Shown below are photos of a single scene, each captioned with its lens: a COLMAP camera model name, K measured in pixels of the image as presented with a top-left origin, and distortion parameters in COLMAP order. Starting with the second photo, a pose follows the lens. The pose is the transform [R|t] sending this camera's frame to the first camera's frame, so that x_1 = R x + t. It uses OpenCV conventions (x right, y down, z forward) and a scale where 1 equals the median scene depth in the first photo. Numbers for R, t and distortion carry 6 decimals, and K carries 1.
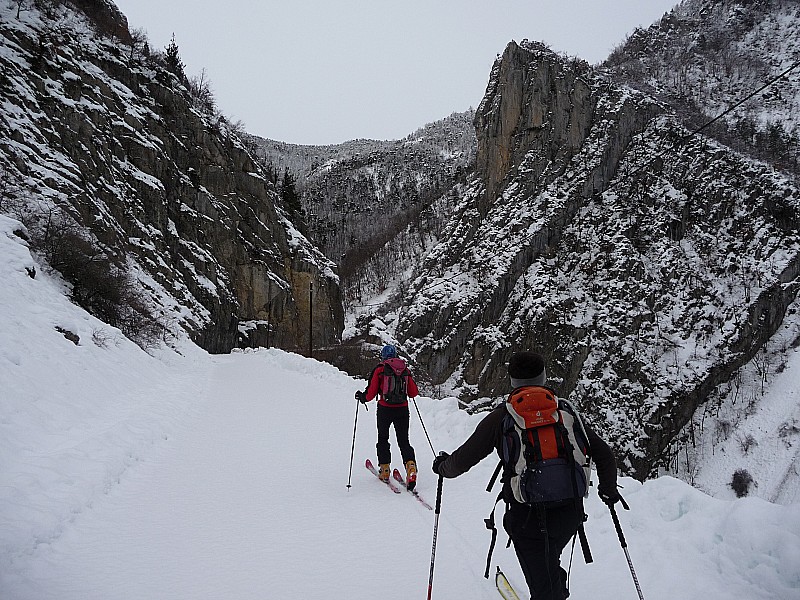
lens RADIAL K [[657.7, 0, 400.0], [0, 657.7, 300.0], [0, 0, 1]] dist [-0.035023, 0.021500]
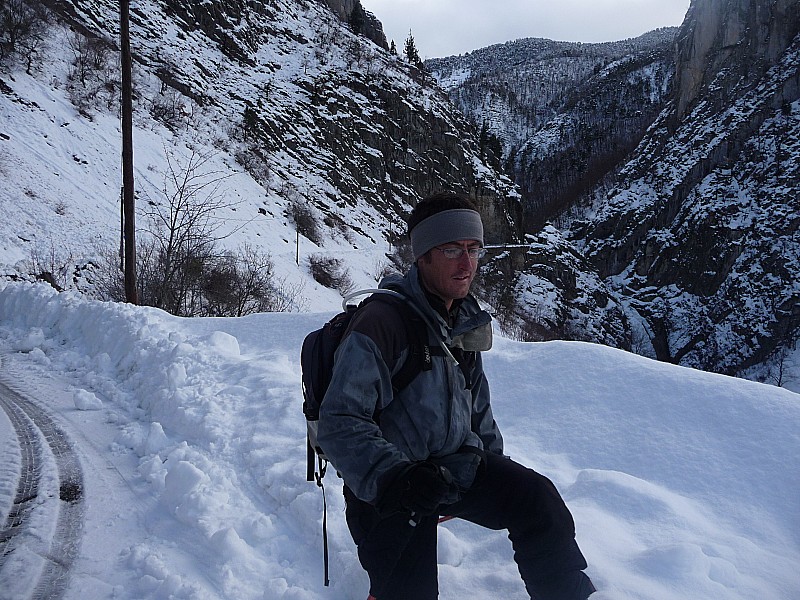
lens RADIAL K [[657.7, 0, 400.0], [0, 657.7, 300.0], [0, 0, 1]] dist [-0.035023, 0.021500]
pose [[0.890937, 0.035224, -0.452759, 0.267587], [0.032896, 0.989362, 0.141704, -0.018506], [0.452934, -0.141143, 0.880301, -0.320415]]
